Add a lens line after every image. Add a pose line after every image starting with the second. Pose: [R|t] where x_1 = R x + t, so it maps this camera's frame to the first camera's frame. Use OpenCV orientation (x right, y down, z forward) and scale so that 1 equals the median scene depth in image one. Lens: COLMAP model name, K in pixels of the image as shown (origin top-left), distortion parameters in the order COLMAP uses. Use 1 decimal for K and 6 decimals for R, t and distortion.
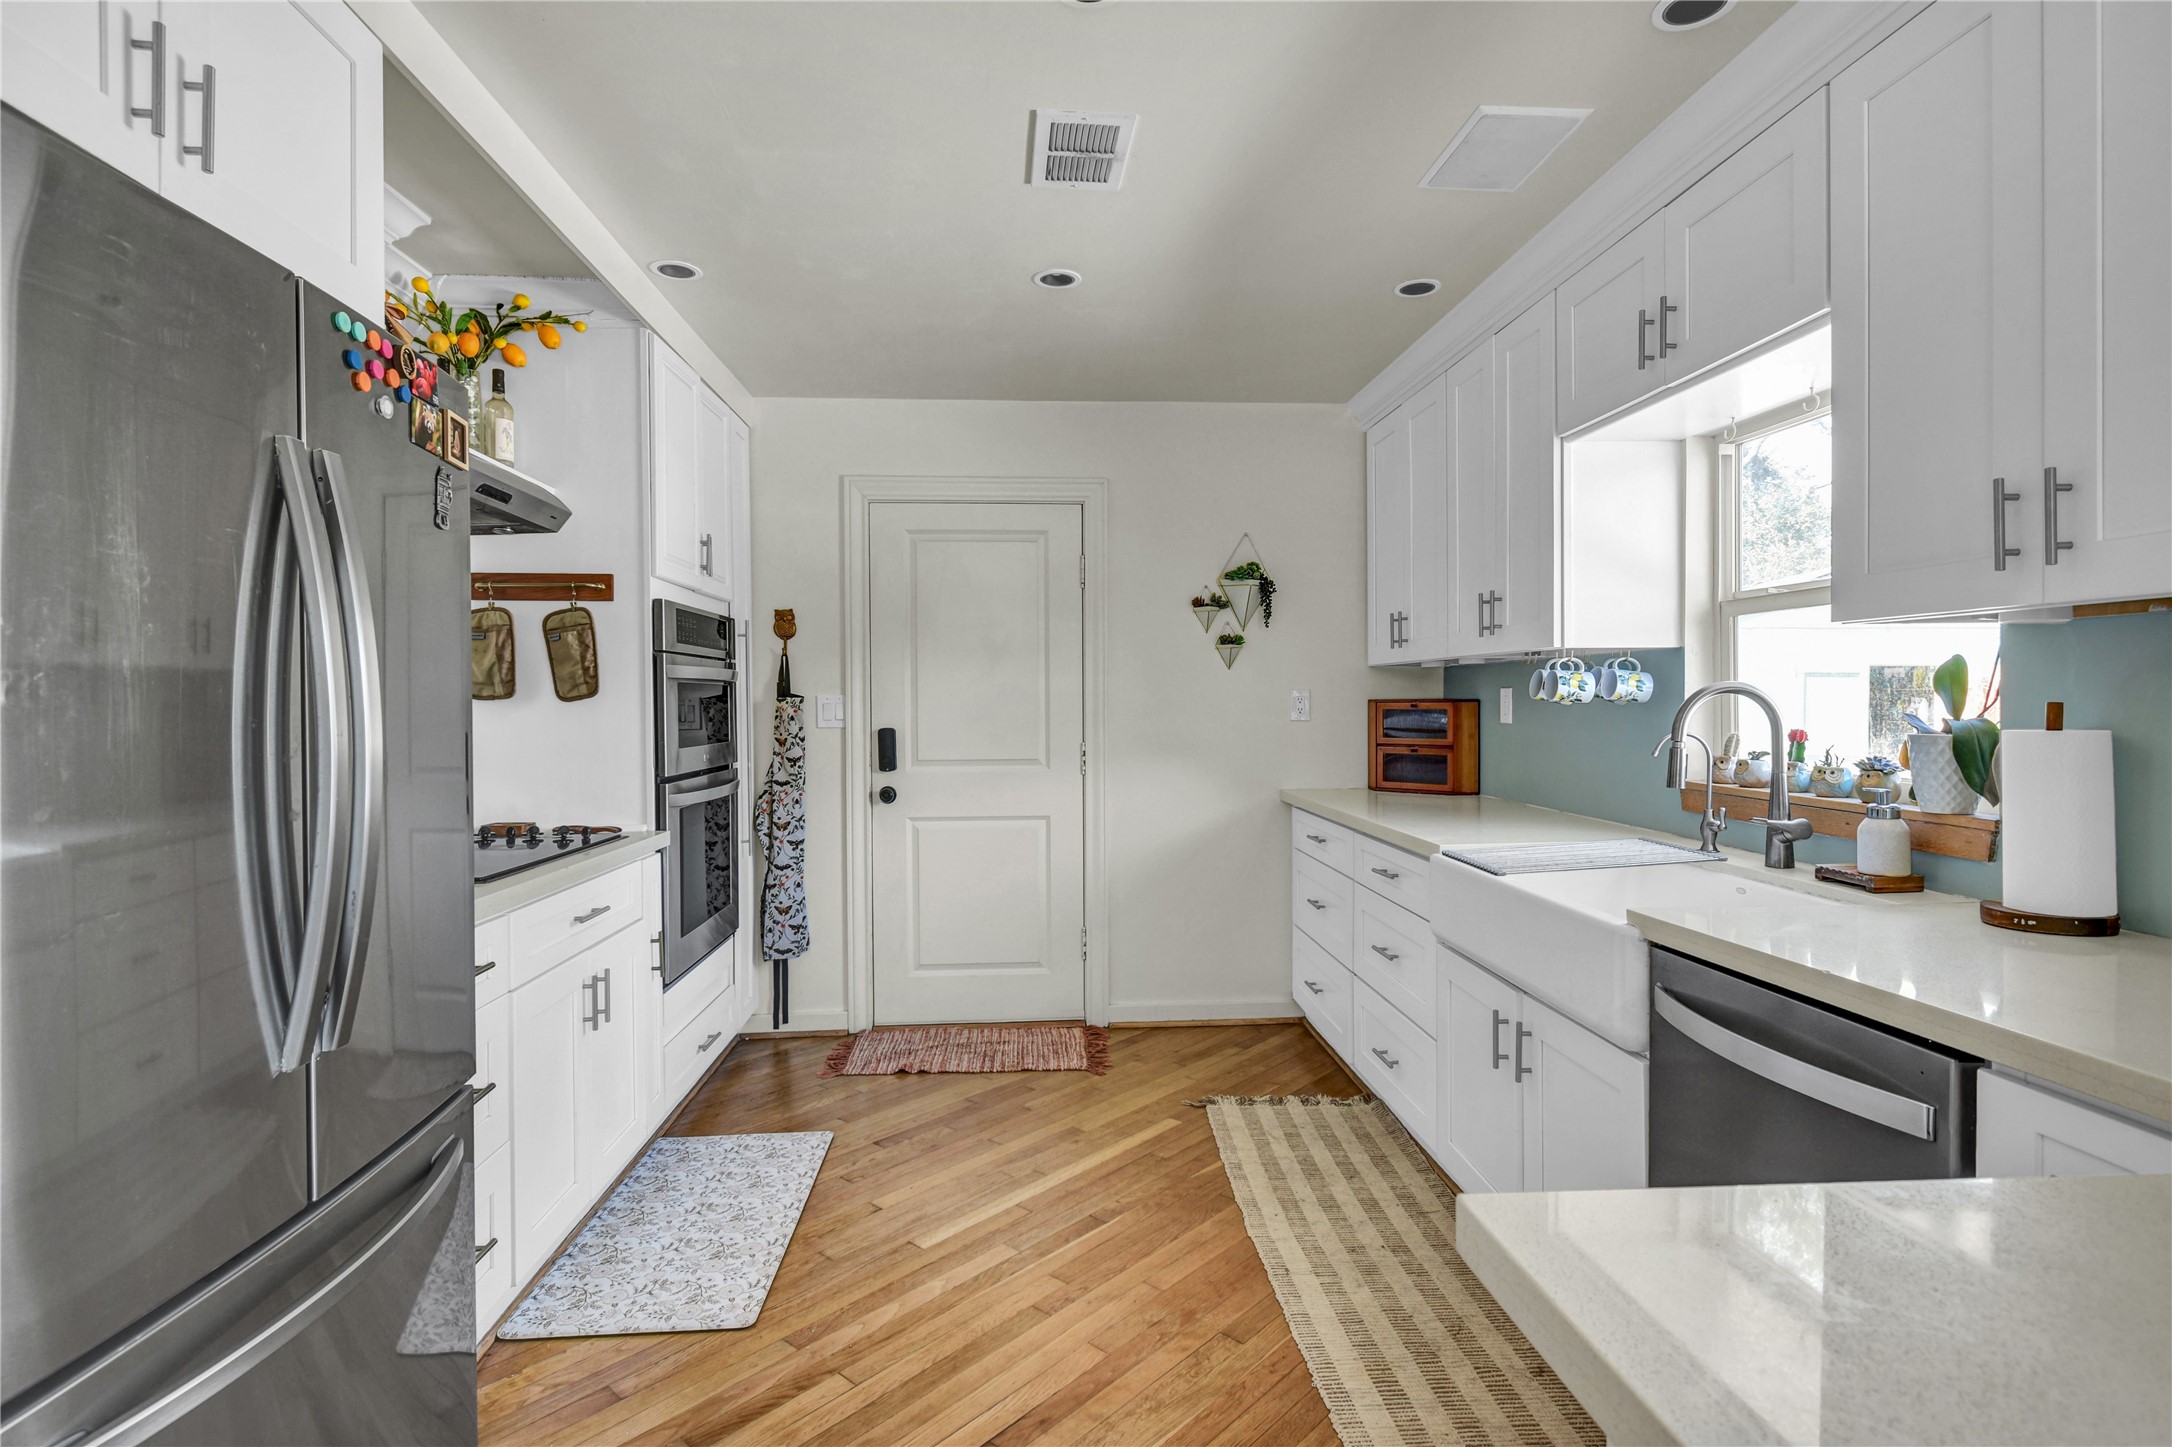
lens RADIAL K [[1058.1, 0, 1081.3], [0, 1058.1, 714.2], [0, 0, 1]] dist [0.000419, -0.001542]
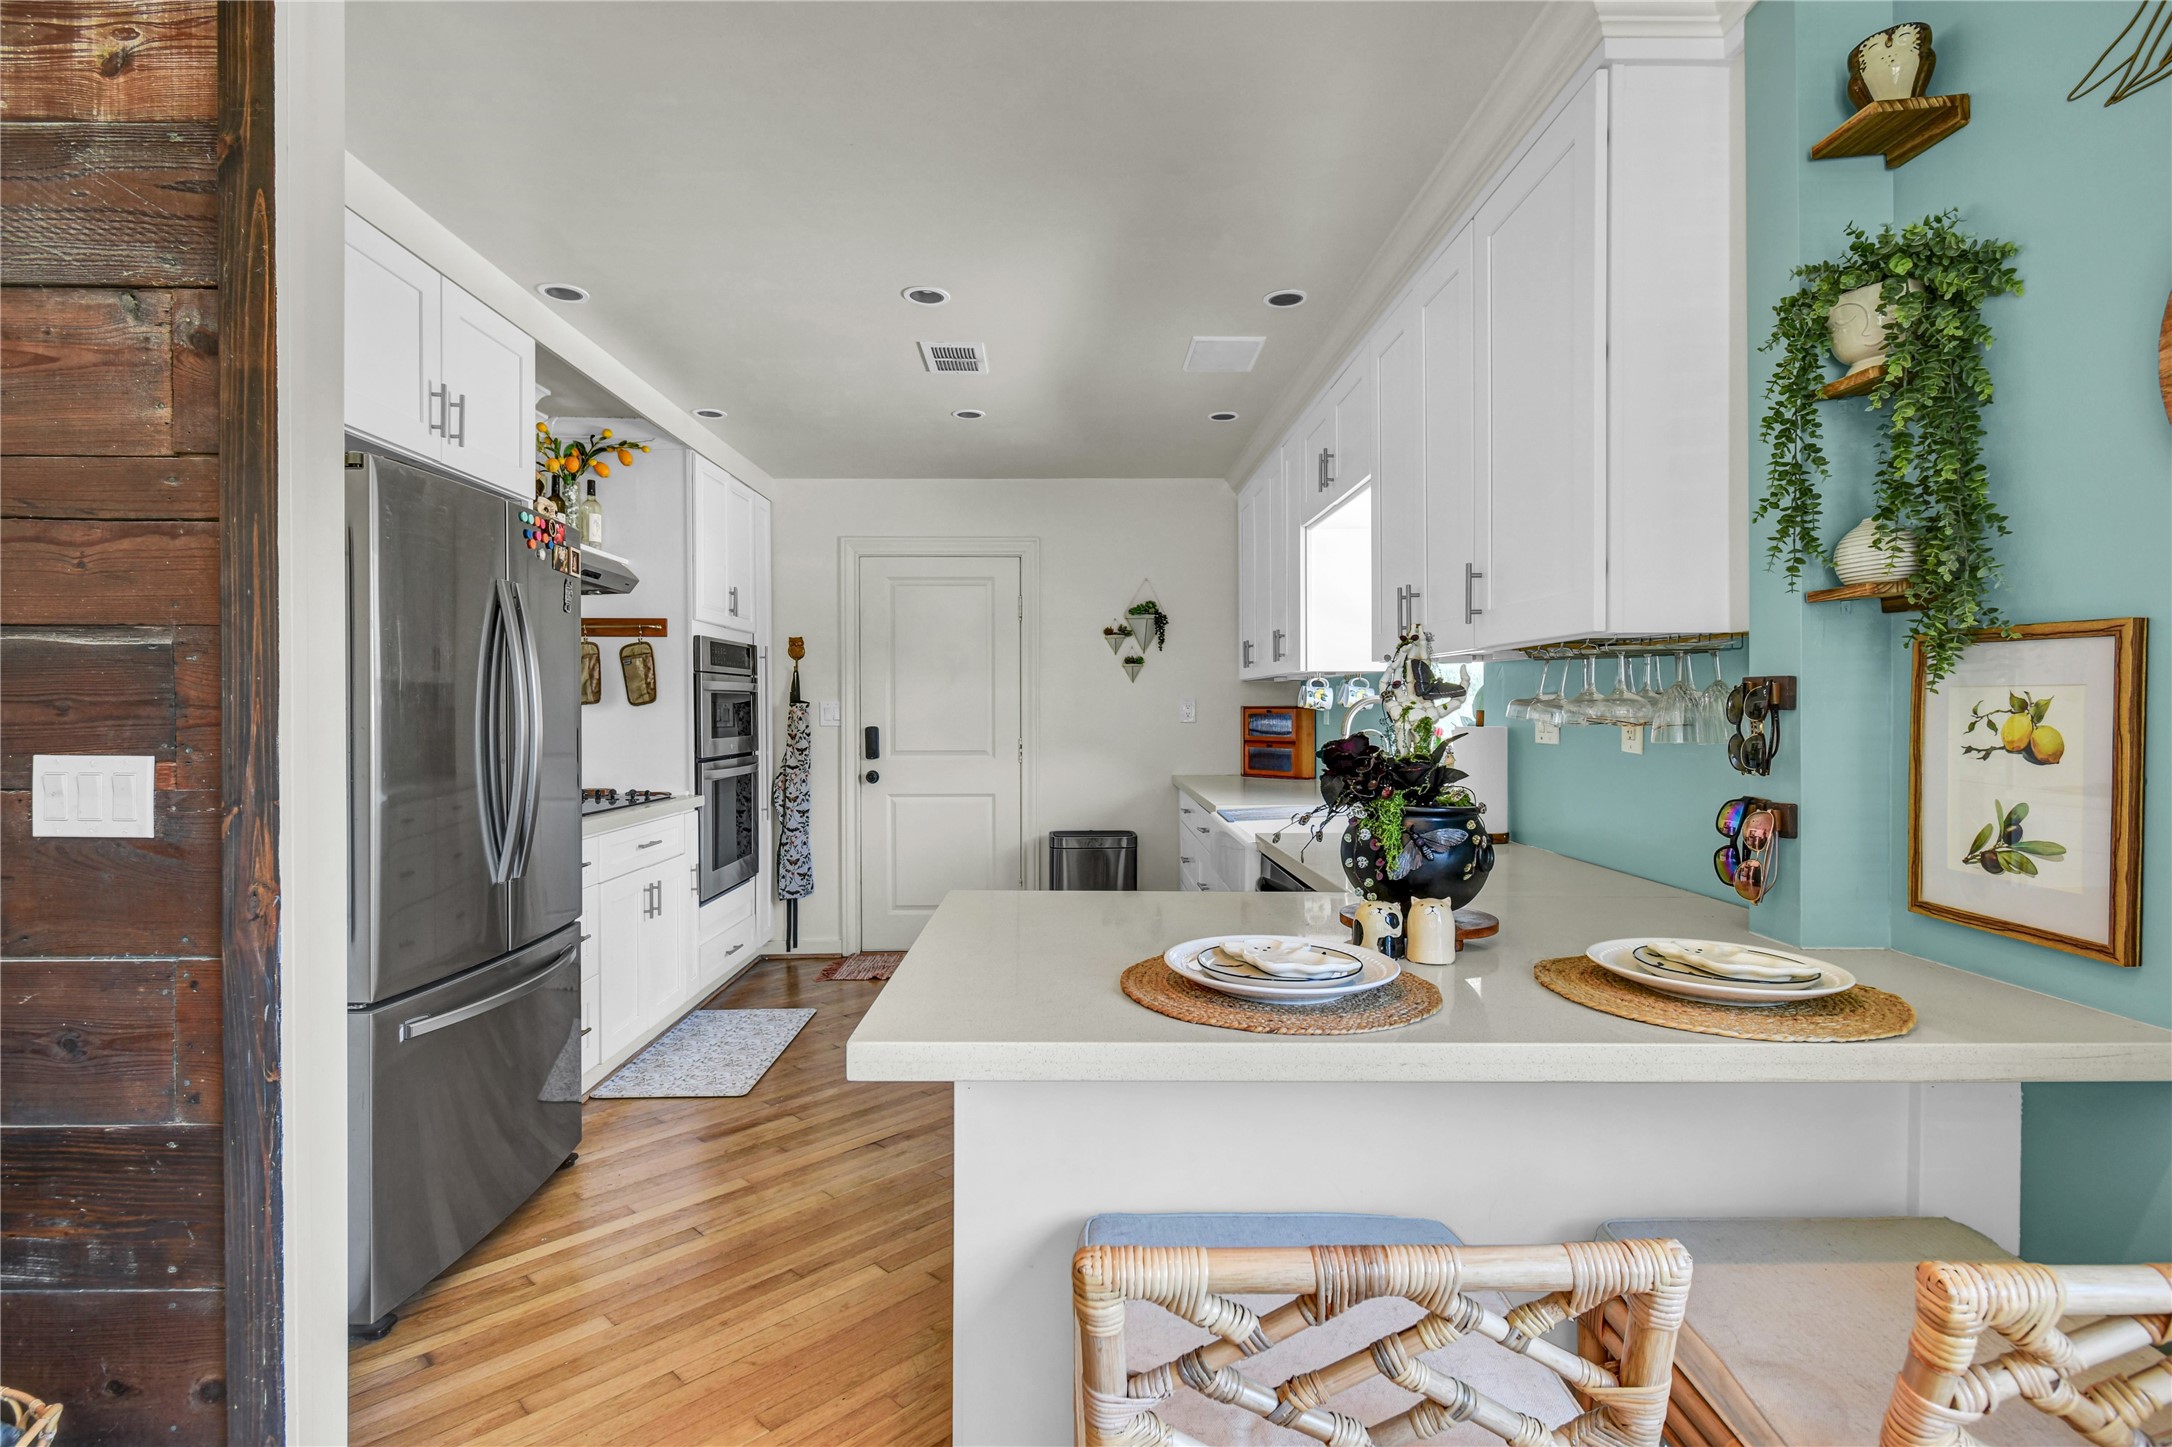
lens RADIAL K [[1058.1, 0, 1092.3], [0, 1058.1, 713.7], [0, 0, 1]] dist [0.000419, -0.001542]
pose [[0.998801, 0.003455, -0.048837, 0.212200], [-0.003705, 0.999981, -0.005011, 0.003358], [0.048819, 0.005186, 0.998794, -0.422720]]
